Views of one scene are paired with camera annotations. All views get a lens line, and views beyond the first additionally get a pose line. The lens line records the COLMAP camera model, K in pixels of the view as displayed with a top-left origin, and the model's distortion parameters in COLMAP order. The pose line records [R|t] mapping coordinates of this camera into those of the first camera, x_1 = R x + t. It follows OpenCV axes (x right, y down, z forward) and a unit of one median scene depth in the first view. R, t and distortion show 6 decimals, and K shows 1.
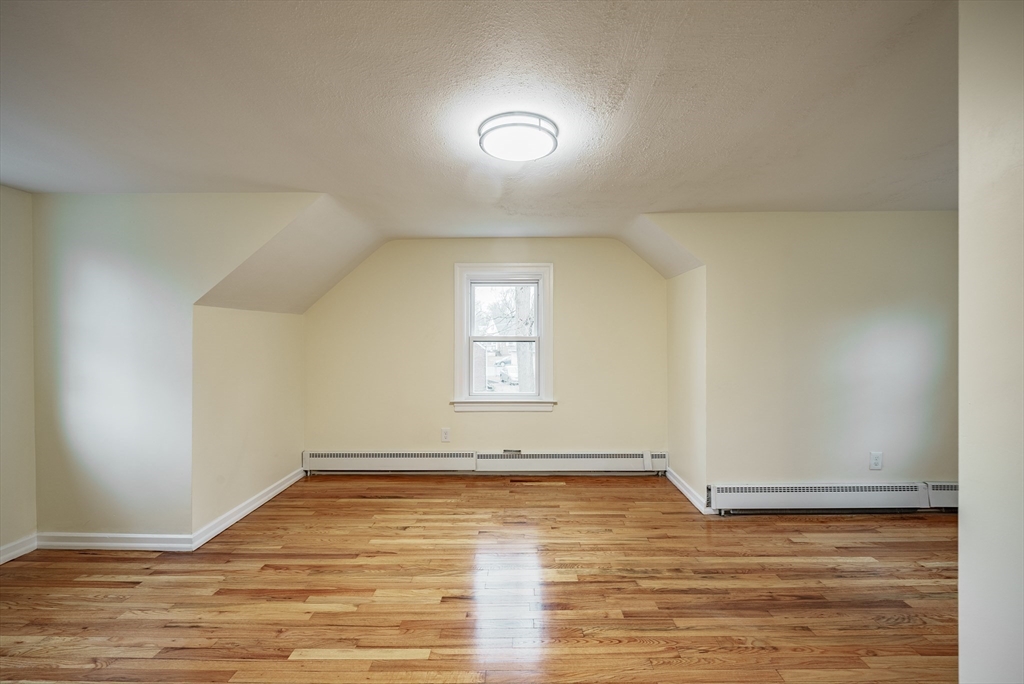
lens RADIAL K [[425.7, 0, 518.2], [0, 425.7, 338.2], [0, 0, 1]] dist [-0.000157, -0.000407]
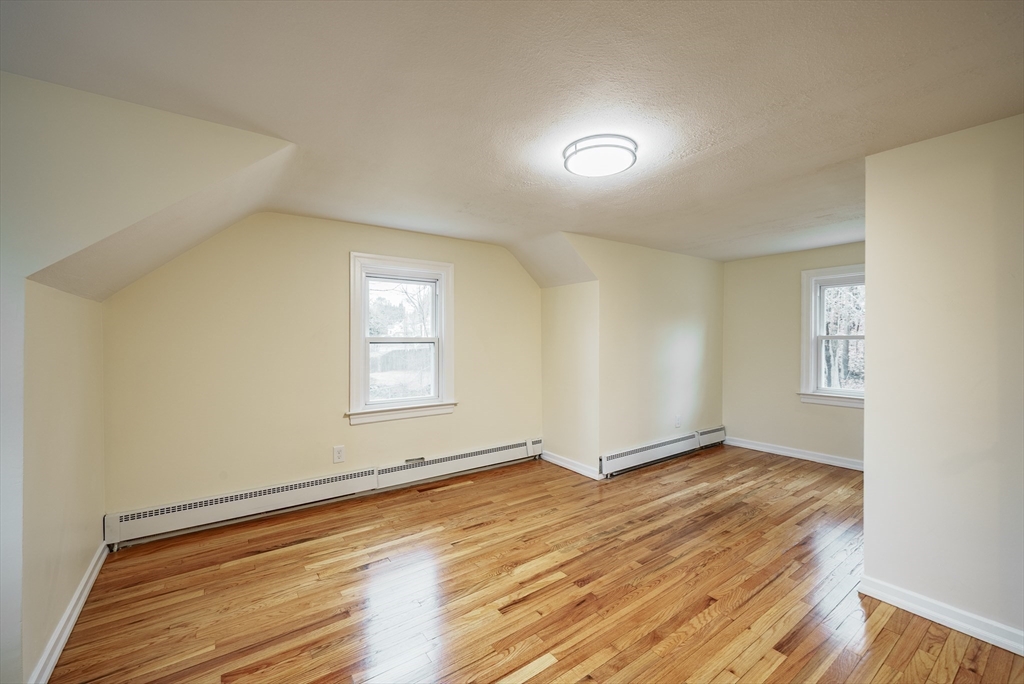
lens RADIAL K [[425.7, 0, 510.8], [0, 425.7, 343.3], [0, 0, 1]] dist [-0.000157, -0.000407]
pose [[0.801944, -0.007006, 0.597359, -0.514388], [0.001498, 0.999952, 0.009716, -0.000851], [-0.597398, -0.006897, 0.801915, 0.155228]]
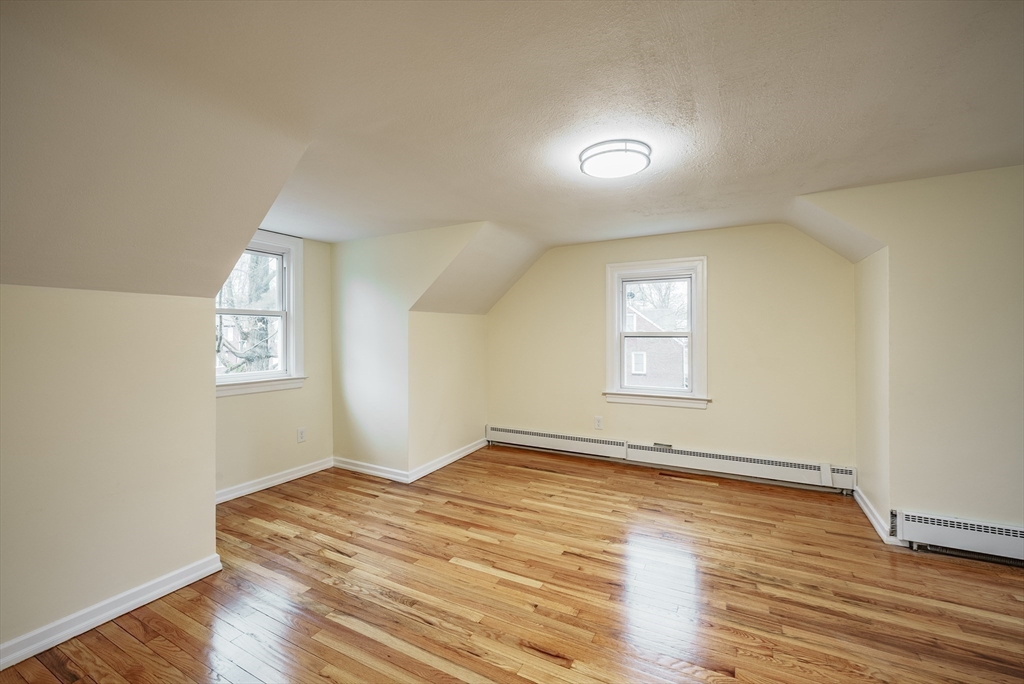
lens RADIAL K [[425.7, 0, 506.5], [0, 425.7, 335.9], [0, 0, 1]] dist [-0.000157, -0.000407]
pose [[0.883245, 0.001662, -0.468909, 0.169003], [0.001228, 0.999982, 0.005857, -0.001934], [0.468911, -0.005749, 0.883227, -0.090127]]
